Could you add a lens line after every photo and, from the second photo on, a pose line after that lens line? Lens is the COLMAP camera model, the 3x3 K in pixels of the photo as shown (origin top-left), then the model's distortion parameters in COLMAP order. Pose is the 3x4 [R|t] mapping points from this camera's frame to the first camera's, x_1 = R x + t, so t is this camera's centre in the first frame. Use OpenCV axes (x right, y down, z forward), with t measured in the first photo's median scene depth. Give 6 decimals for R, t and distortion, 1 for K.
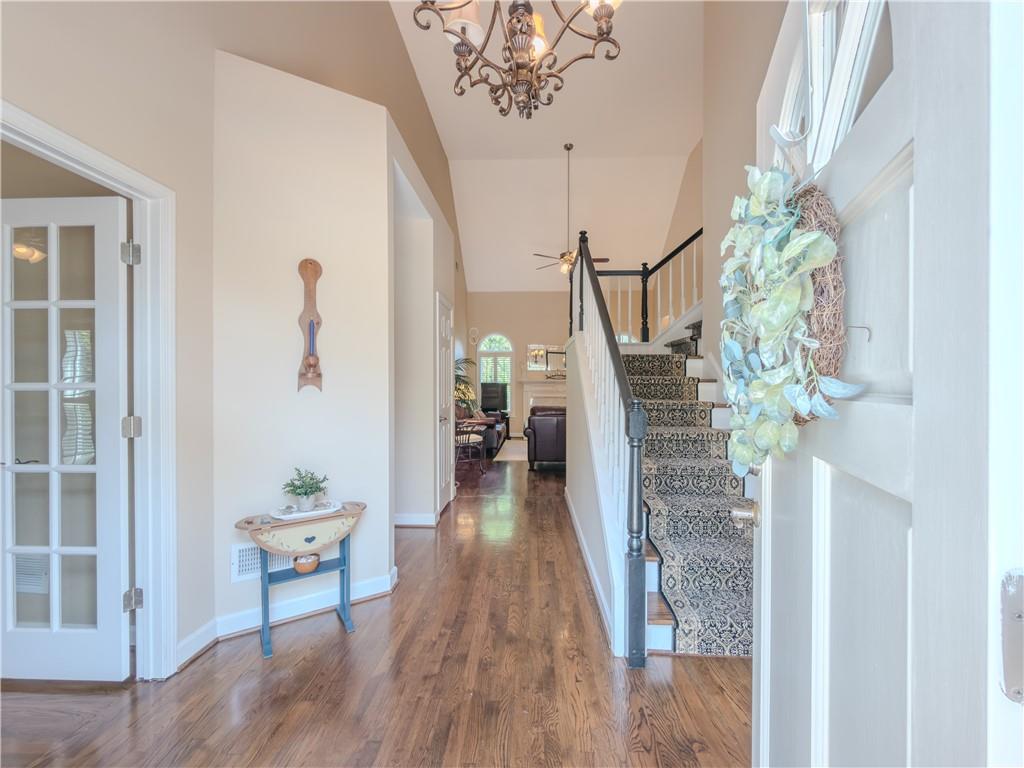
lens RADIAL K [[414.0, 0, 514.8], [0, 414.0, 386.5], [0, 0, 1]] dist [-0.002613, 0.000021]
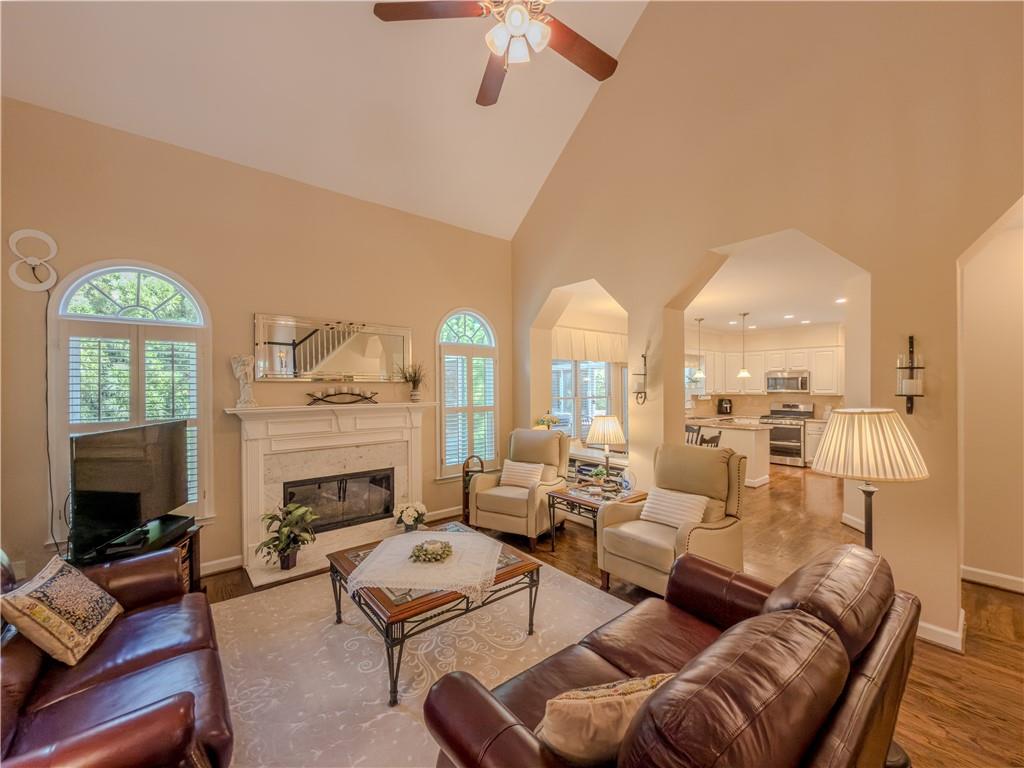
lens RADIAL K [[414.0, 0, 514.2], [0, 414.0, 383.2], [0, 0, 1]] dist [-0.002613, 0.000021]
pose [[0.737646, -0.002100, 0.675184, -0.049224], [0.008418, 0.999946, -0.006087, -0.034250], [-0.675135, 0.010174, 0.737624, 0.598943]]
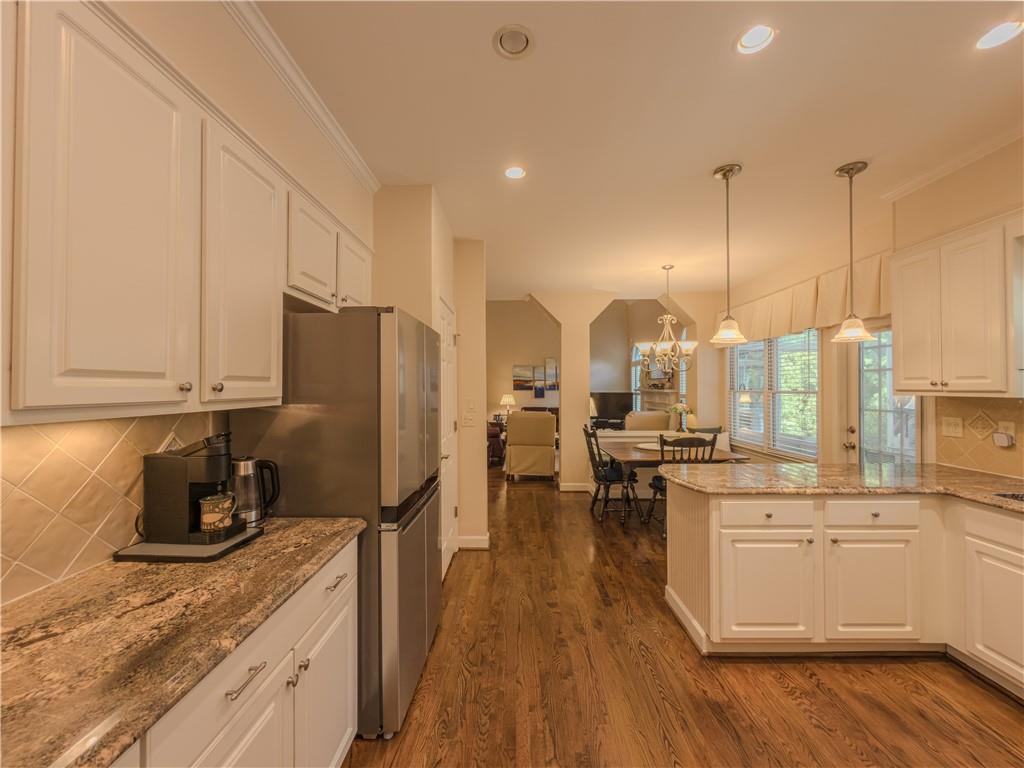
lens RADIAL K [[414.0, 0, 511.4], [0, 414.0, 385.2], [0, 0, 1]] dist [-0.002613, 0.000021]
pose [[0.020042, -0.008402, -0.999764, 0.963144], [-0.004584, 0.999953, -0.008496, -0.015472], [0.999789, 0.004754, 0.020003, 0.712766]]
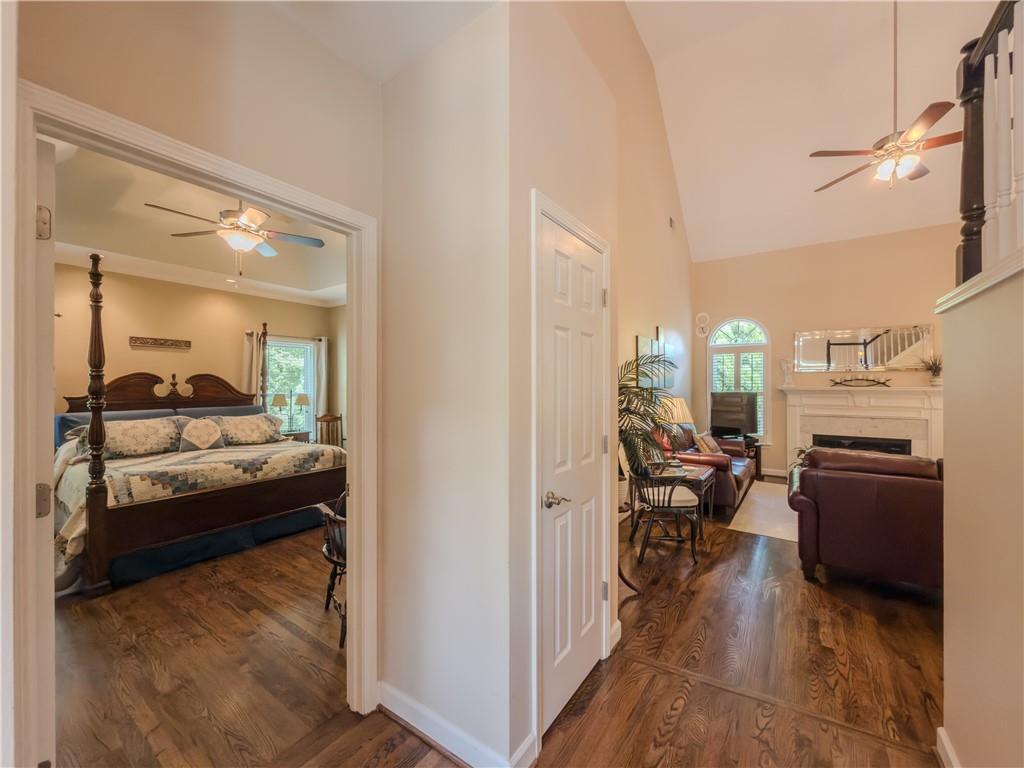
lens RADIAL K [[414.0, 0, 514.0], [0, 414.0, 389.1], [0, 0, 1]] dist [-0.002613, 0.000021]
pose [[0.846023, 0.001609, -0.533145, 0.004508], [-0.002078, 0.999998, -0.000280, -0.012323], [0.533143, 0.001345, 0.846024, 0.252021]]
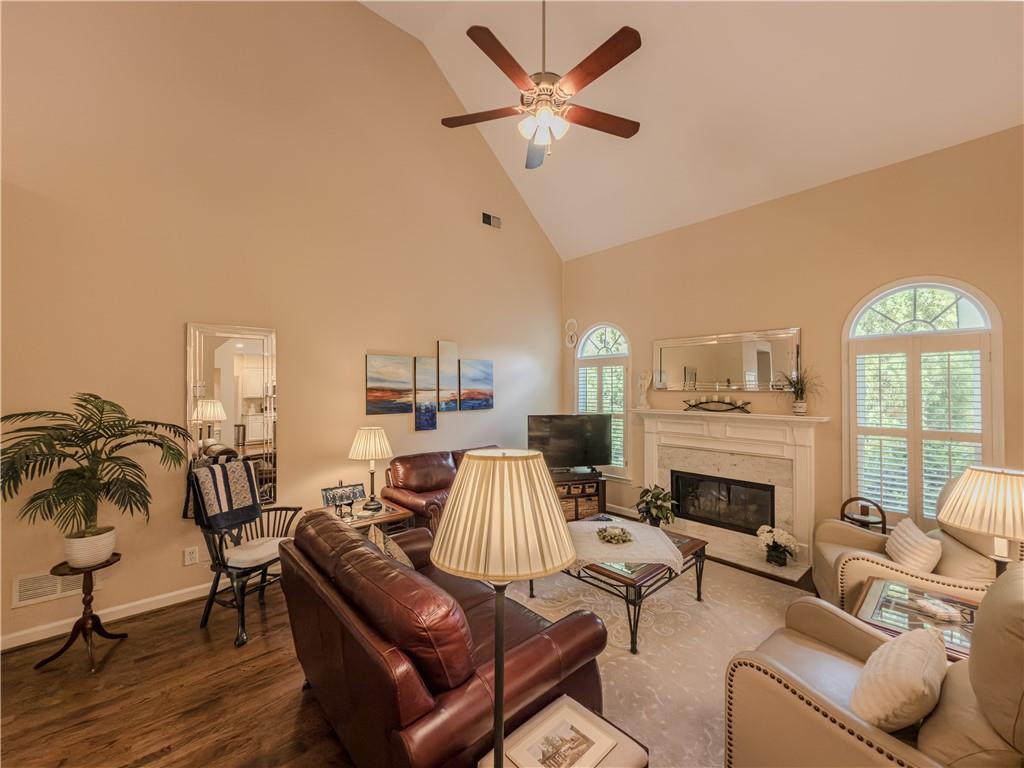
lens RADIAL K [[414.0, 0, 523.0], [0, 414.0, 388.0], [0, 0, 1]] dist [-0.002613, 0.000021]
pose [[0.700836, -0.002711, -0.713317, 0.288030], [-0.009035, 0.999879, -0.012676, -0.035088], [0.713265, 0.015329, 0.700727, 0.556883]]
